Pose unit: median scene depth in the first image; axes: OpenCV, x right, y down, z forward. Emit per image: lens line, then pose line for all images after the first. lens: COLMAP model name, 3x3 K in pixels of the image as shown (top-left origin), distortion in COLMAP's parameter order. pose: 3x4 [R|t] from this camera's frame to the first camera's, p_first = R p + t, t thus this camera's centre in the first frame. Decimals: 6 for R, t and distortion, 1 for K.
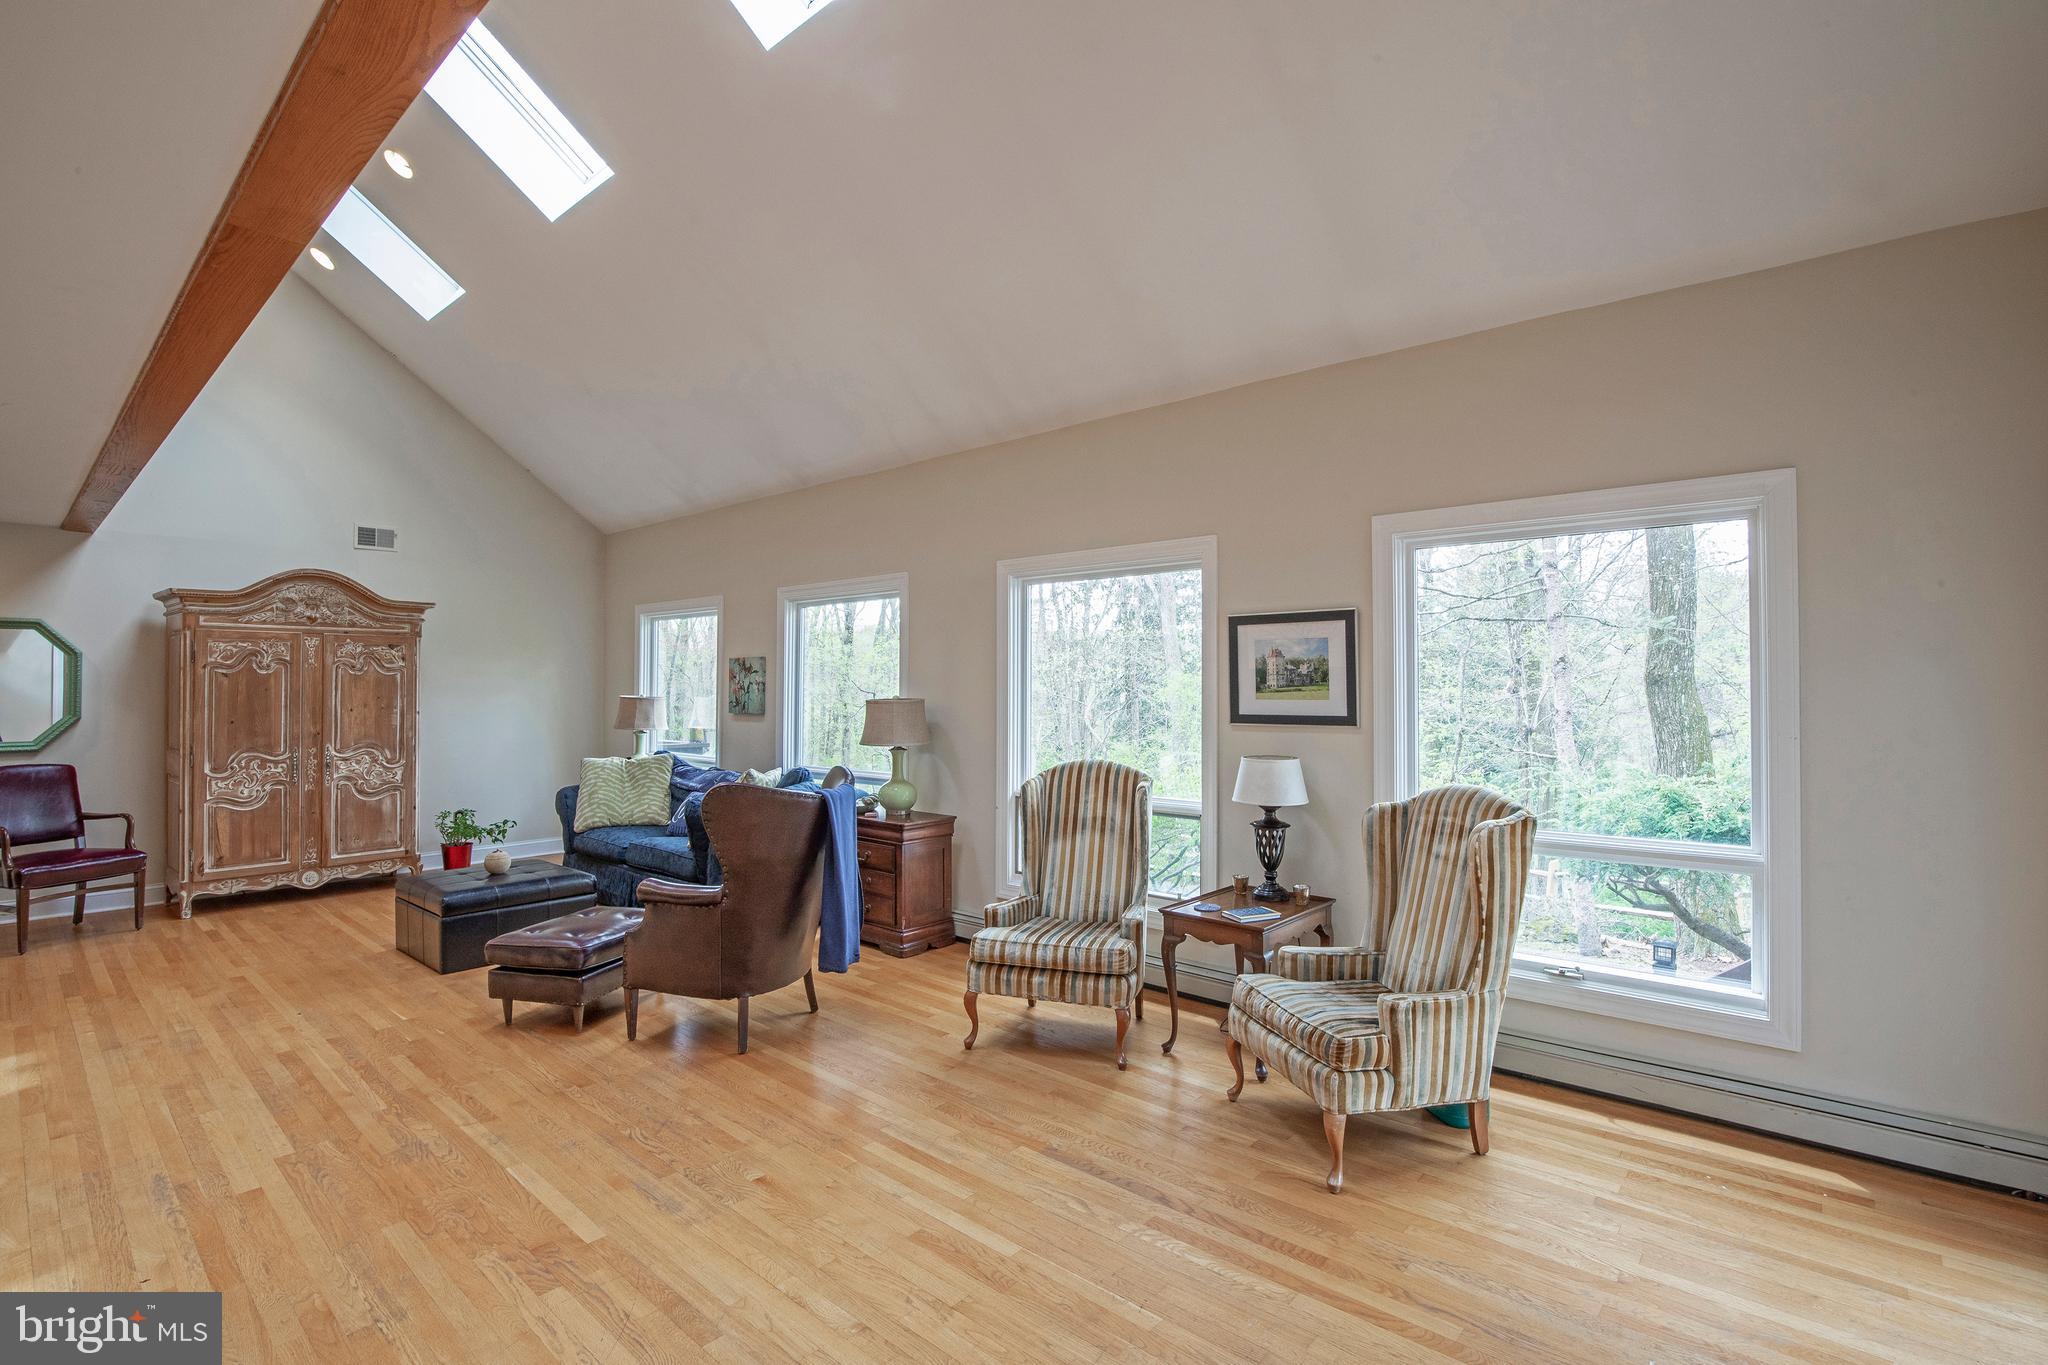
lens RADIAL K [[939.7, 0, 1031.7], [0, 939.7, 673.0], [0, 0, 1]] dist [-0.034207, 0.005687]
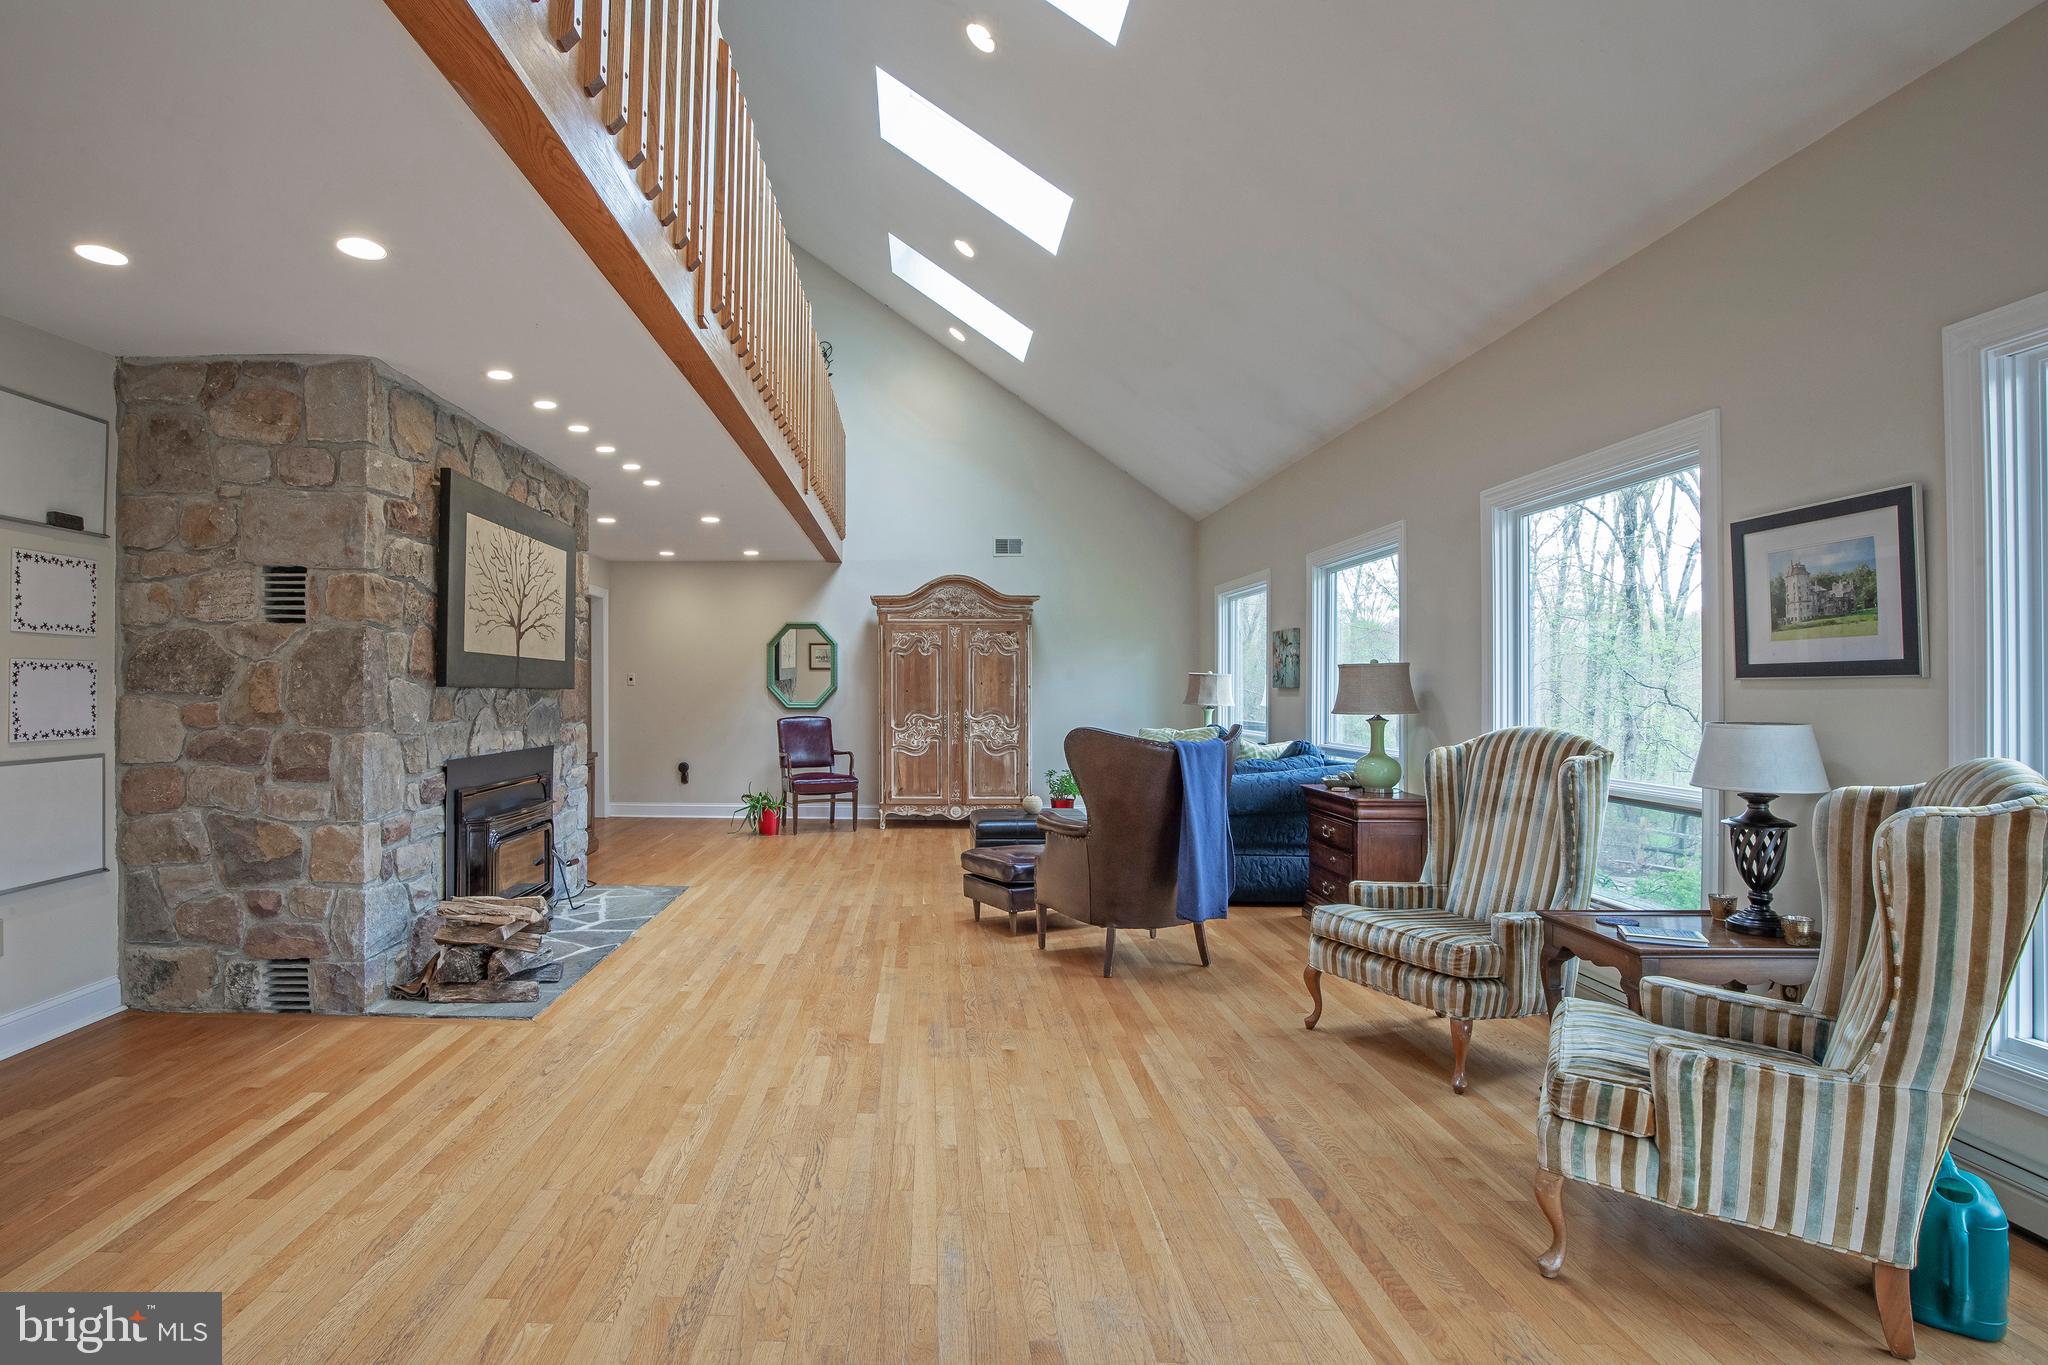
lens RADIAL K [[993.1, 0, 890.6], [0, 993.1, 684.5], [0, 0, 1]] dist [-0.032567, 0.000050]
pose [[0.627415, -0.000884, -0.778684, 0.395741], [0.008944, 0.999942, 0.006072, 0.051133], [0.778634, -0.010774, 0.627386, 0.073604]]
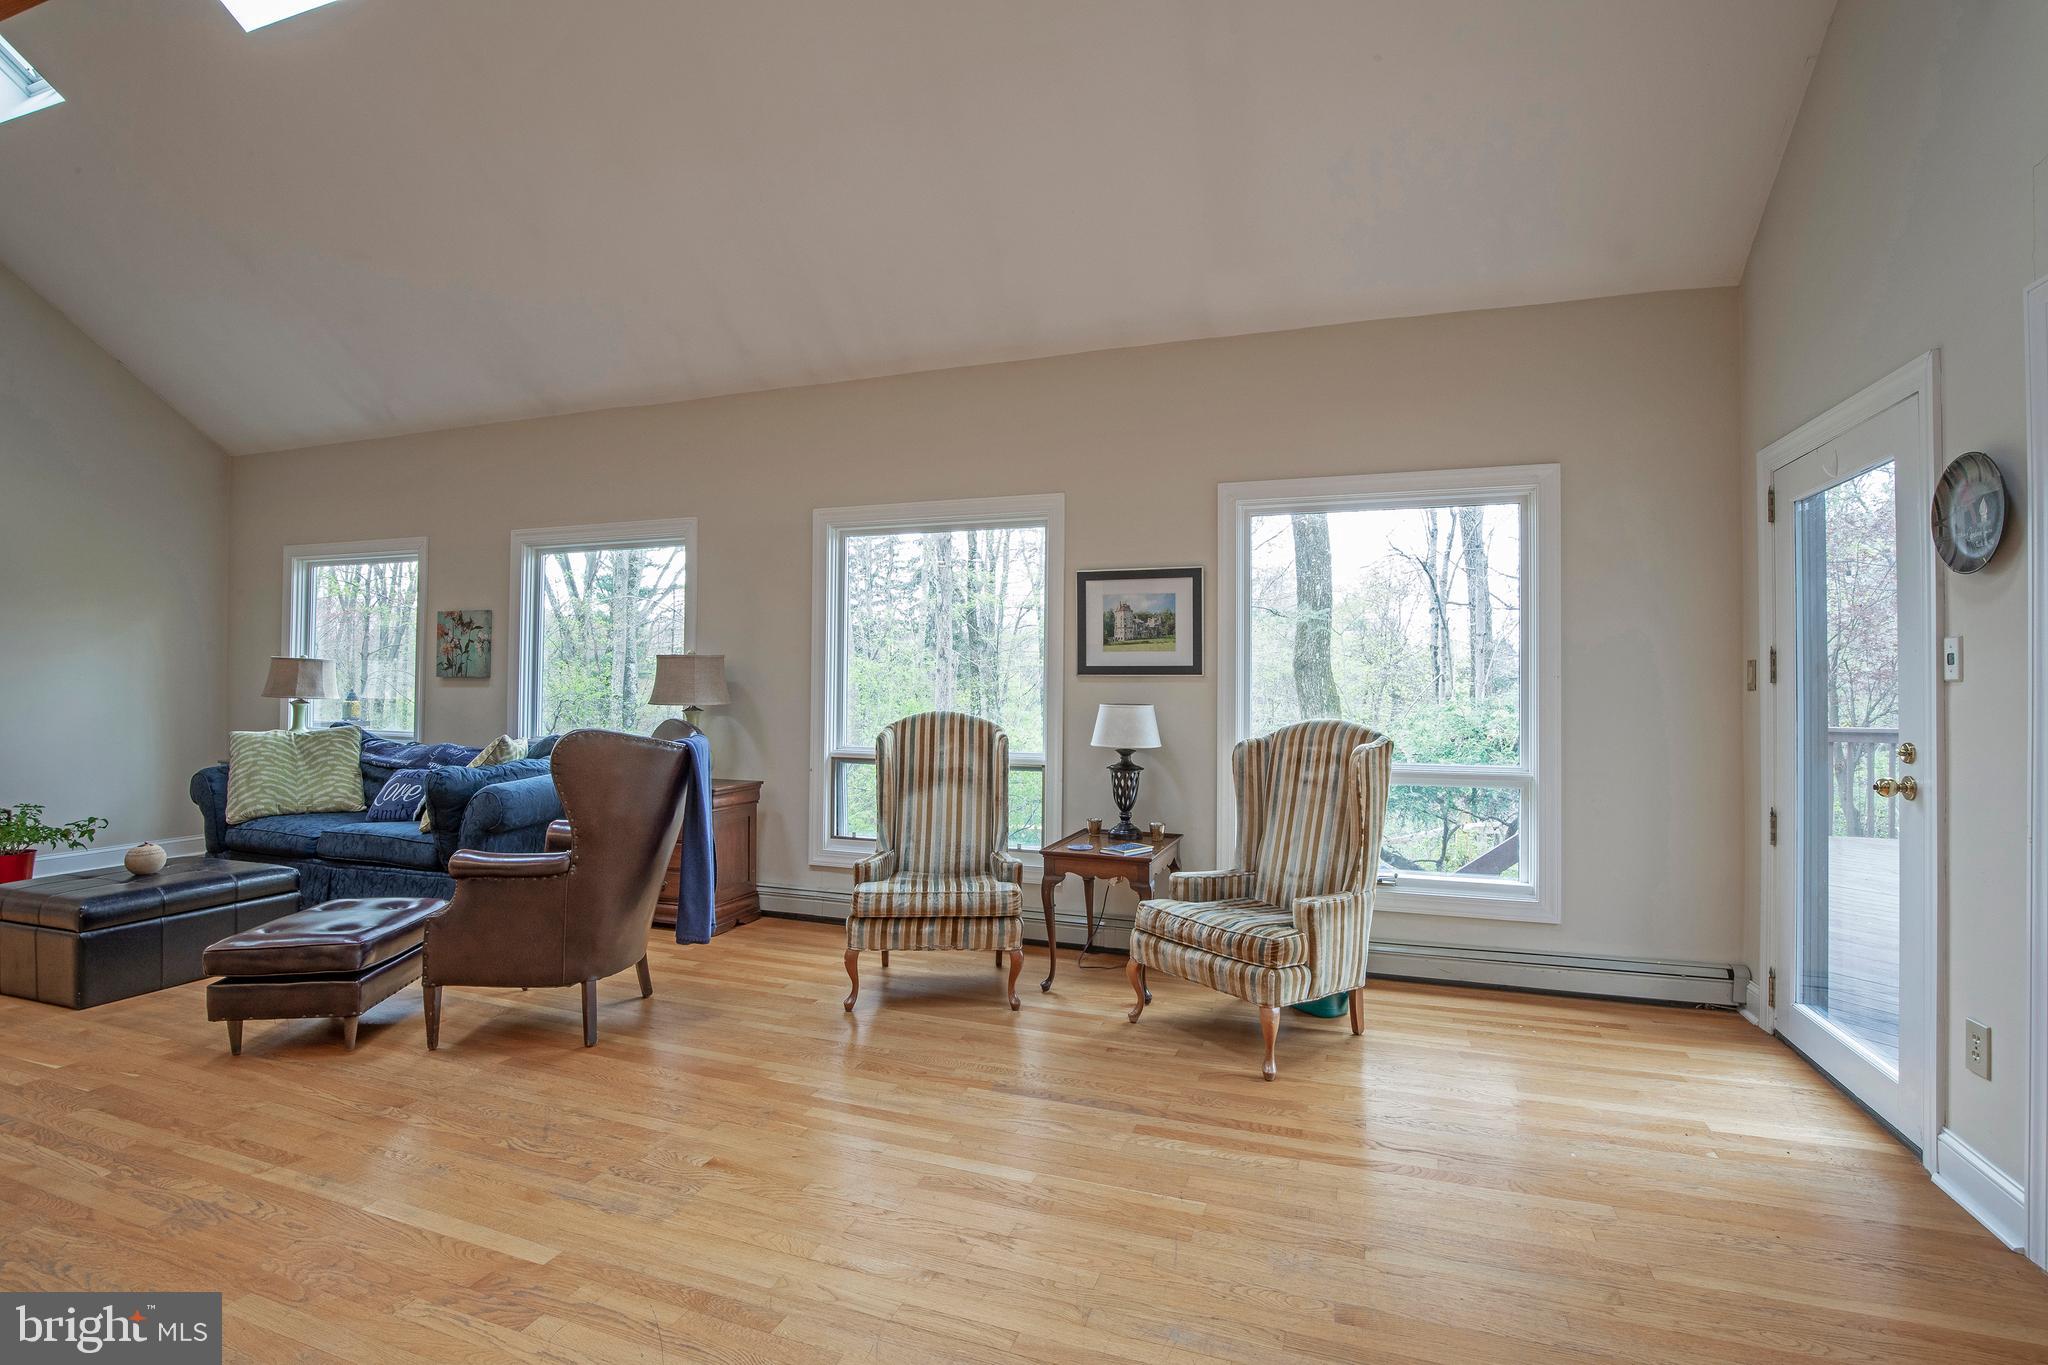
lens RADIAL K [[939.7, 0, 1031.7], [0, 939.7, 673.0], [0, 0, 1]] dist [-0.034207, 0.005687]
pose [[0.930000, 0.010998, 0.367394, -0.228997], [-0.012756, 0.999916, 0.002357, 0.052395], [-0.367337, -0.006878, 0.930062, 0.052957]]
